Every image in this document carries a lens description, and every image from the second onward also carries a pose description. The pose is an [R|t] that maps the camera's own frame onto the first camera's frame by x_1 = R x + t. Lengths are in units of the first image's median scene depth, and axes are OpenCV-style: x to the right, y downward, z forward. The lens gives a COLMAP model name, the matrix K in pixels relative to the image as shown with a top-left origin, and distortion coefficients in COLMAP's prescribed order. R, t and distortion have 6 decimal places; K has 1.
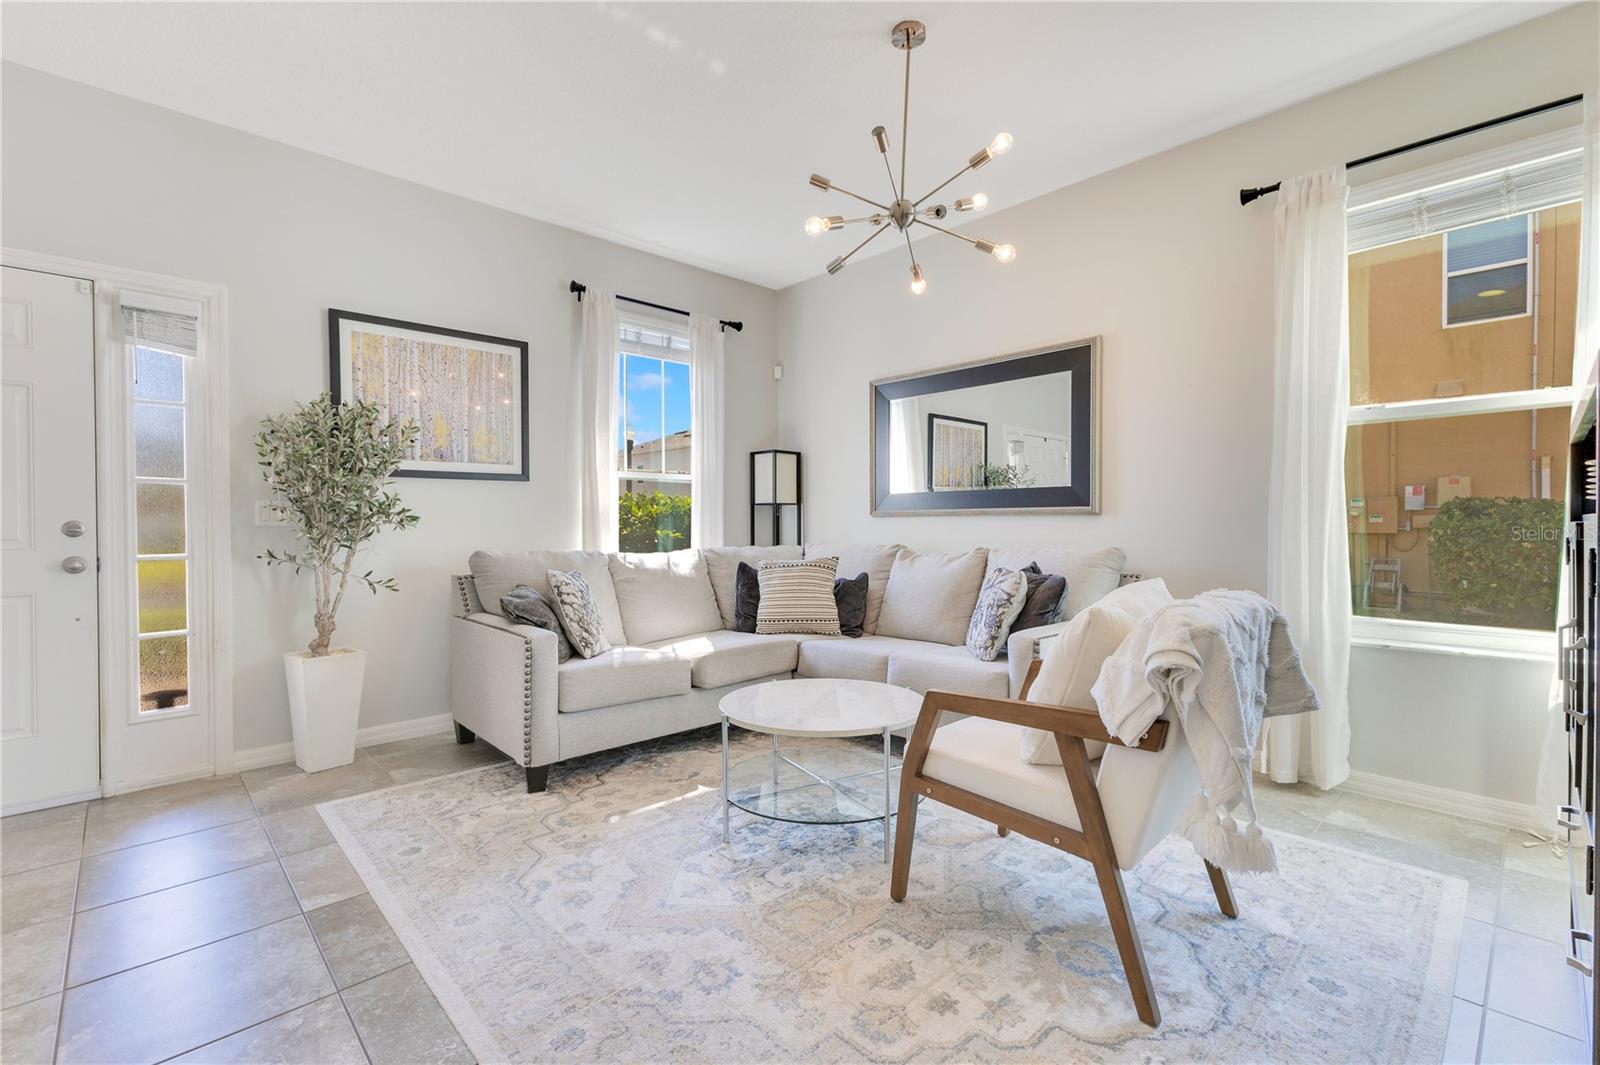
lens RADIAL K [[709.9, 0, 804.8], [0, 709.9, 529.6], [0, 0, 1]] dist [0.002645, -0.000119]
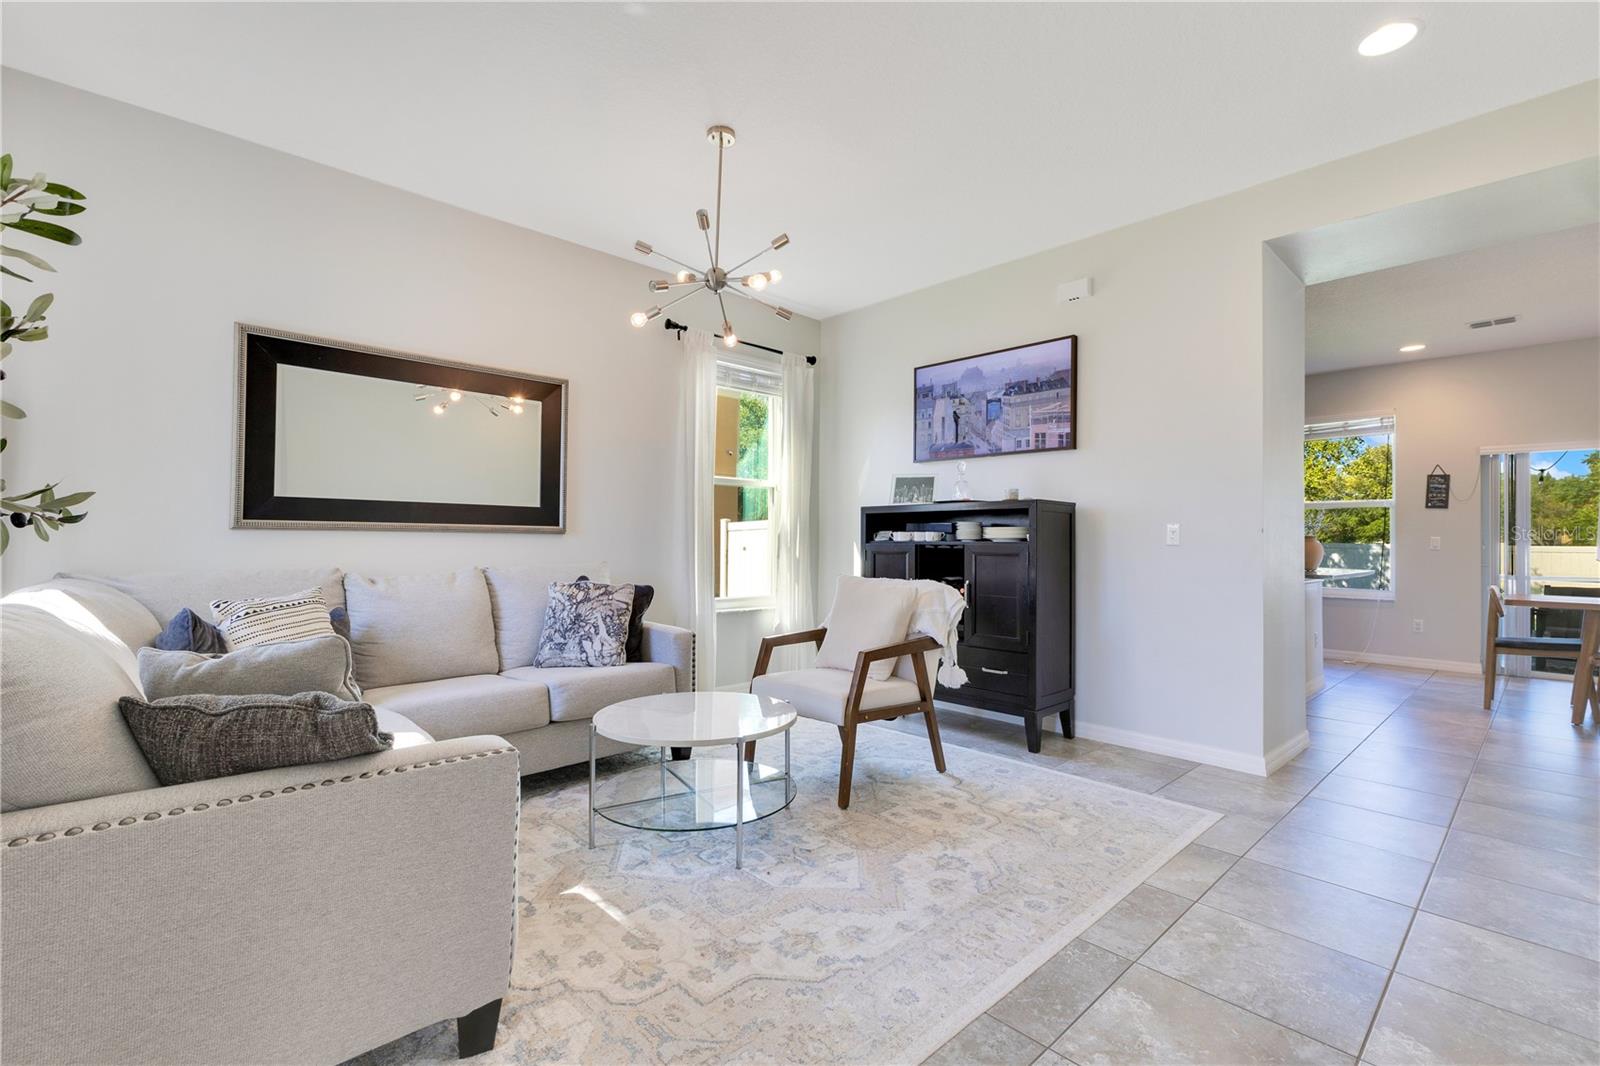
lens RADIAL K [[709.9, 0, 804.8], [0, 709.9, 530.1], [0, 0, 1]] dist [0.002645, -0.000119]
pose [[0.000069, 0.018063, 0.999837, -1.421788], [-0.001248, 0.999836, -0.018063, -0.013427], [-0.999999, -0.001247, 0.000091, 1.171072]]
